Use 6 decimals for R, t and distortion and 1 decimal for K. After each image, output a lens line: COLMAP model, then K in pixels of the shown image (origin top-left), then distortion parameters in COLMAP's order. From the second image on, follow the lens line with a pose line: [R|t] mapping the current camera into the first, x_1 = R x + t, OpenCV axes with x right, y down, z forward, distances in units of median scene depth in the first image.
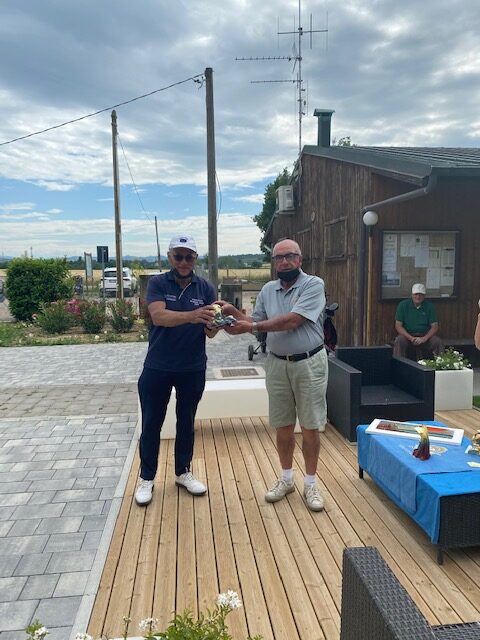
lens RADIAL K [[485.7, 0, 245.4], [0, 485.7, 325.0], [0, 0, 1]] dist [0.019645, -0.018047]
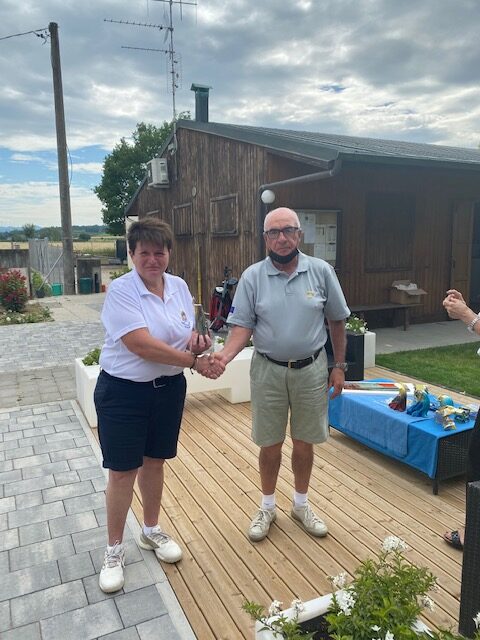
lens RADIAL K [[485.7, 0, 236.4], [0, 485.7, 316.1], [0, 0, 1]] dist [0.019645, -0.018047]
pose [[0.946553, -0.047132, 0.319086, -0.152547], [0.035680, 0.998495, 0.041643, -0.005241], [-0.320568, -0.028032, 0.946811, 0.012761]]
